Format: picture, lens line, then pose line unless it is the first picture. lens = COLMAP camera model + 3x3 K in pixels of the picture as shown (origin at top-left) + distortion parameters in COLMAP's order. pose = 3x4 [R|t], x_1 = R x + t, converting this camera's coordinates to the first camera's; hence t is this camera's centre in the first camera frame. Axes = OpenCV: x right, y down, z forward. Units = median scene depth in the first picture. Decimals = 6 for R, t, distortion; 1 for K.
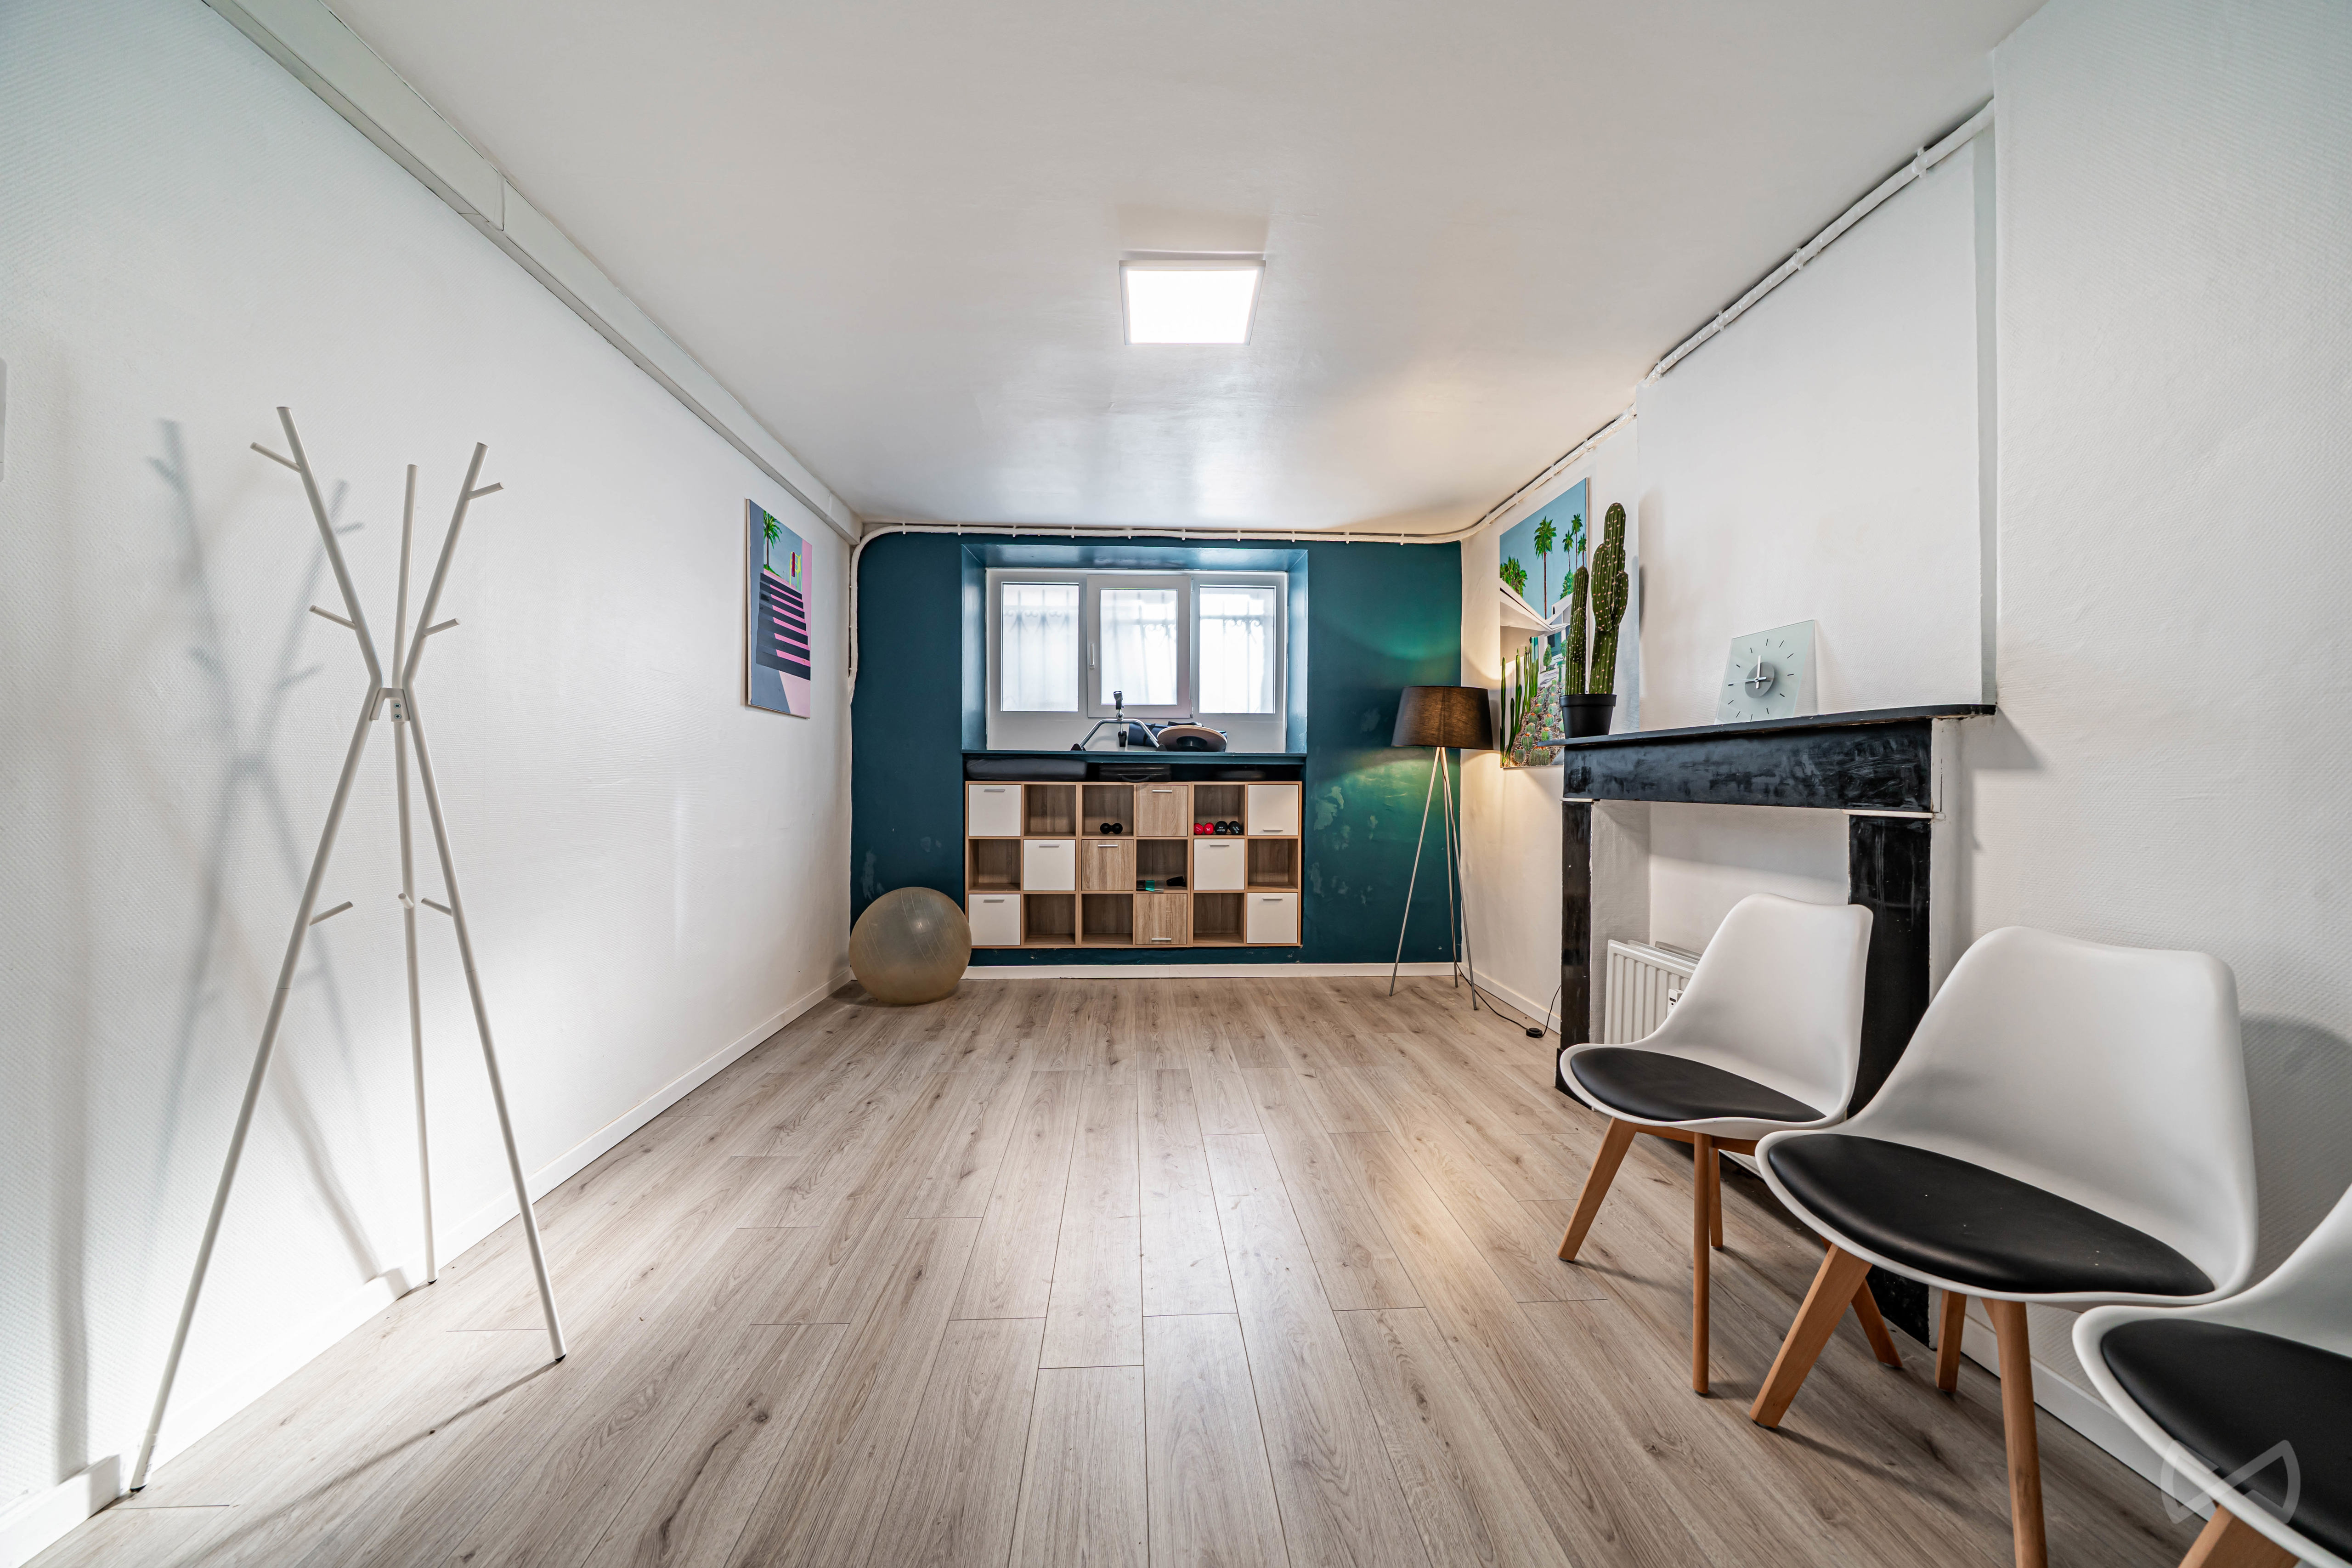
lens RADIAL K [[806.3, 0, 1170.3], [0, 806.3, 786.4], [0, 0, 1]] dist [-0.001303, -0.000055]
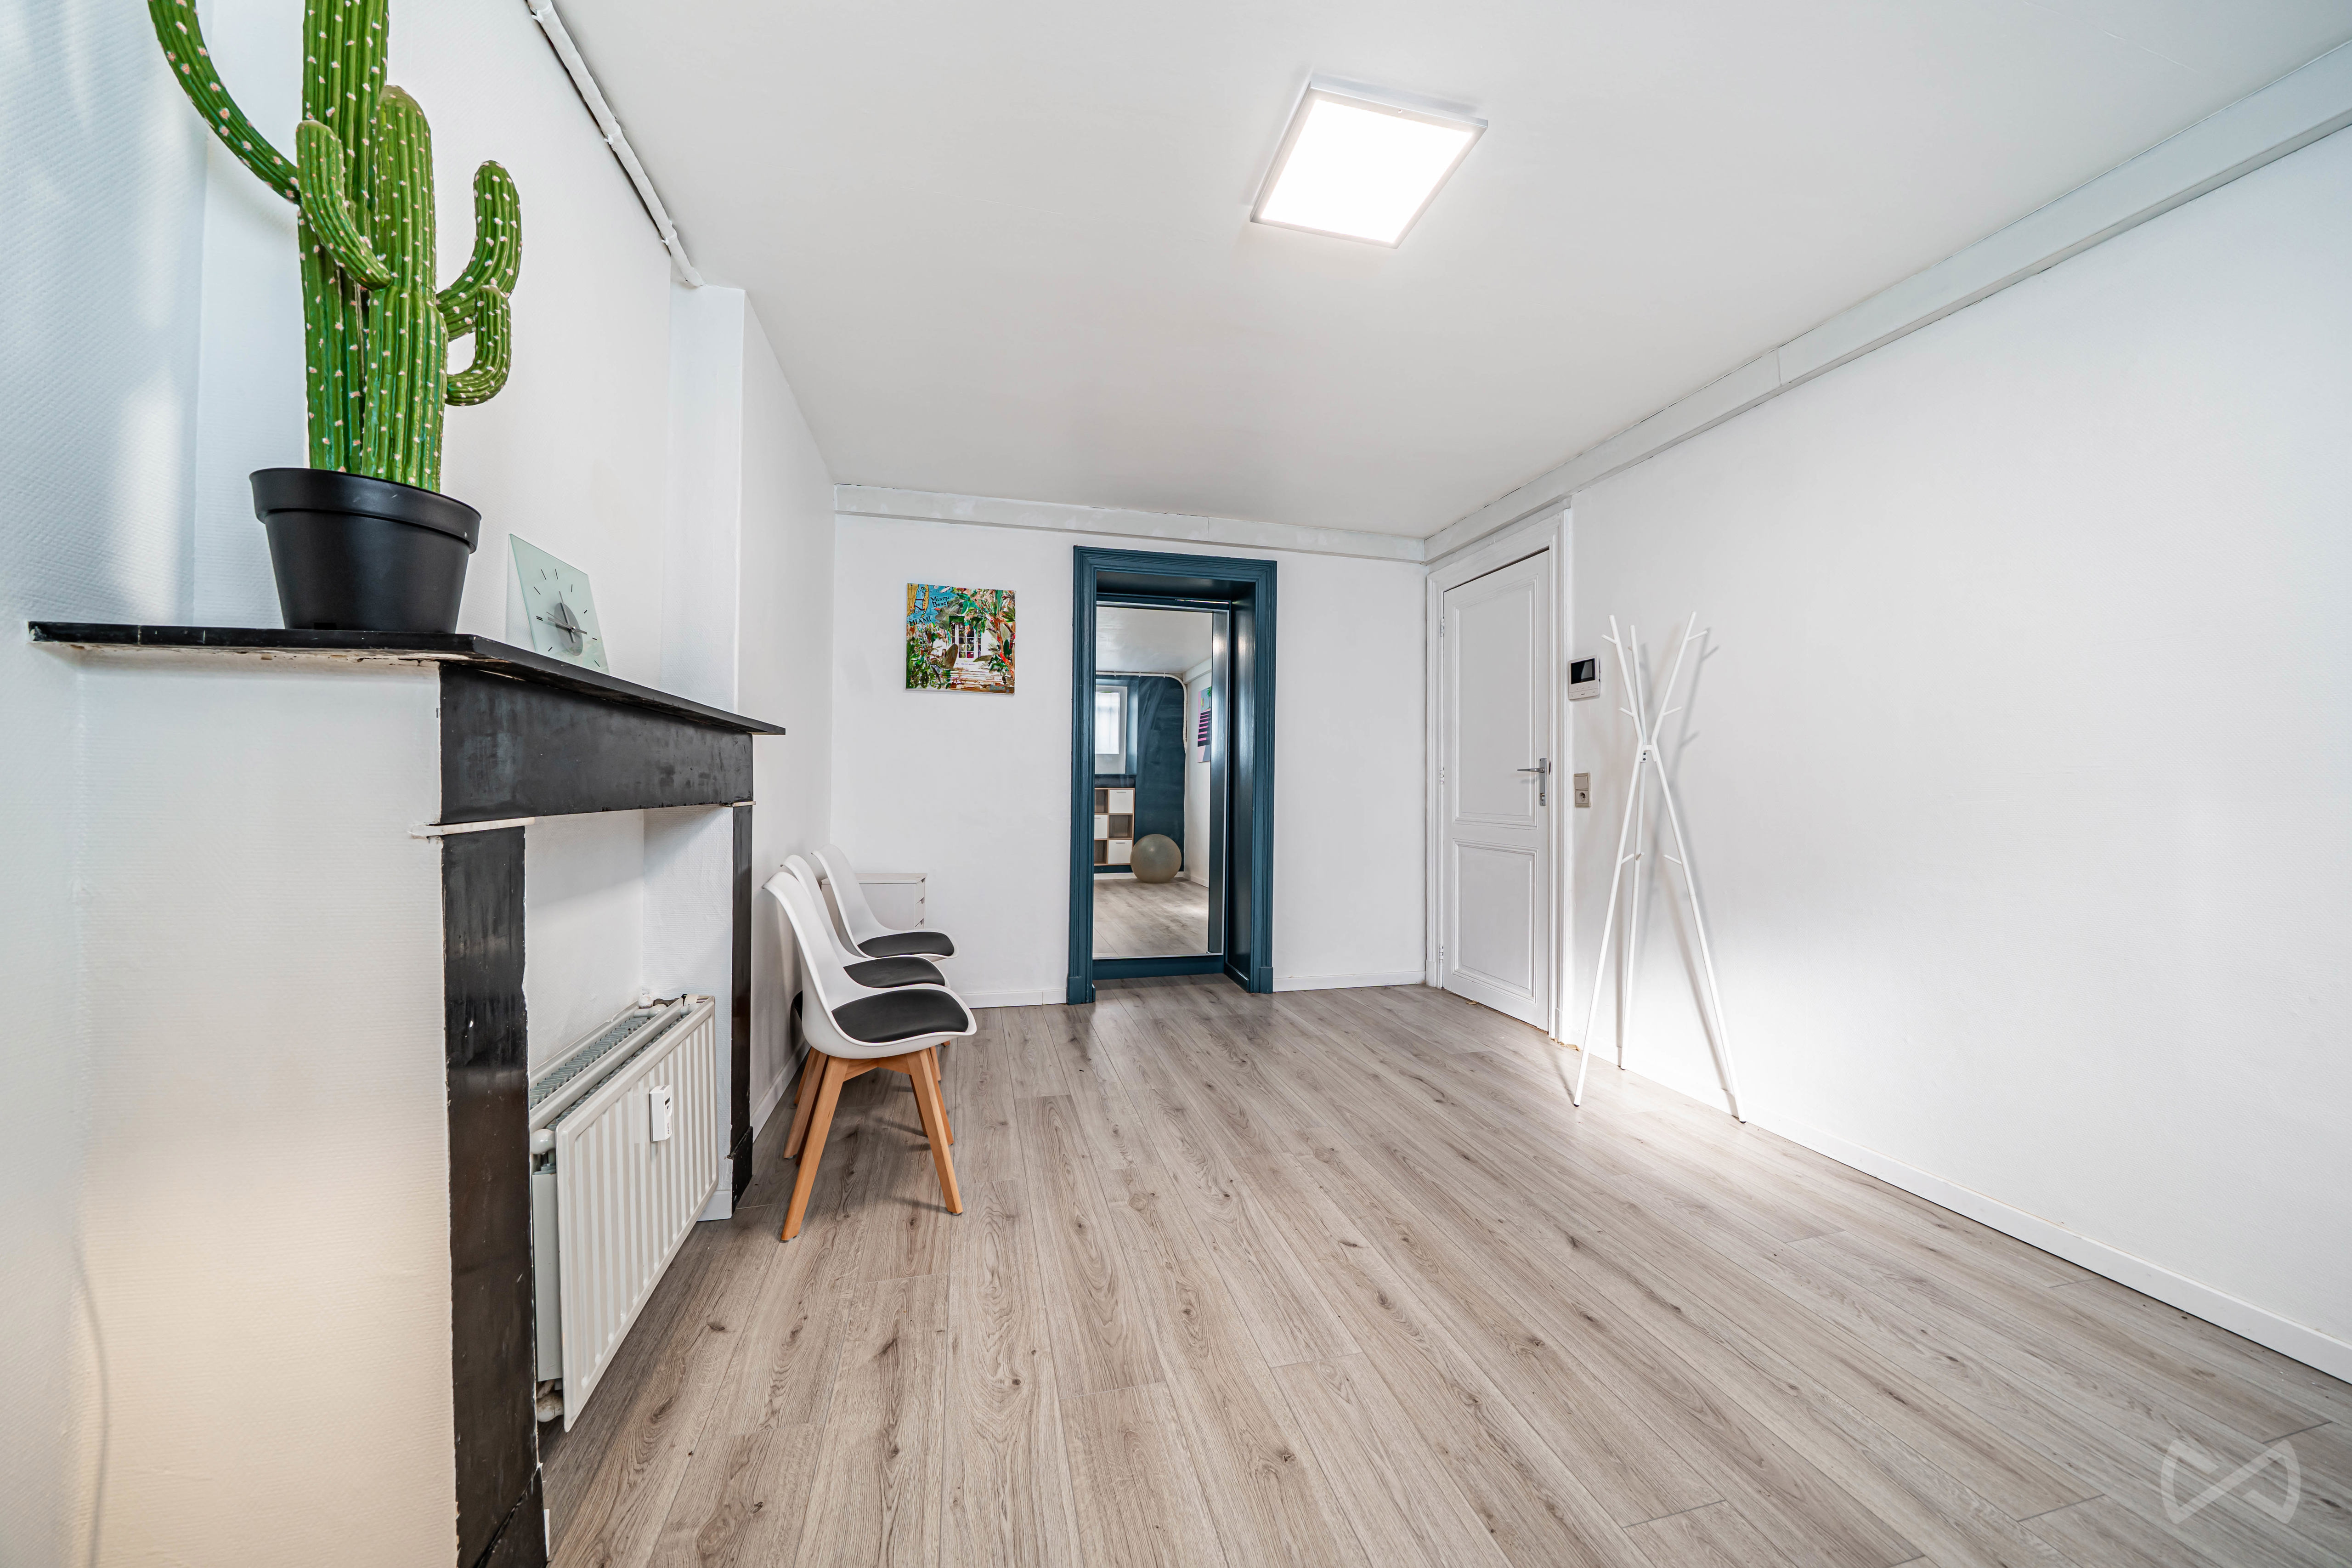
lens RADIAL K [[806.3, 0, 1172.6], [0, 806.3, 791.8], [0, 0, 1]] dist [-0.001303, -0.000055]
pose [[-0.980124, -0.014236, -0.197876, 0.422159], [-0.017425, 0.999745, 0.014382, -0.013260], [0.197621, 0.017544, -0.980122, 2.112350]]
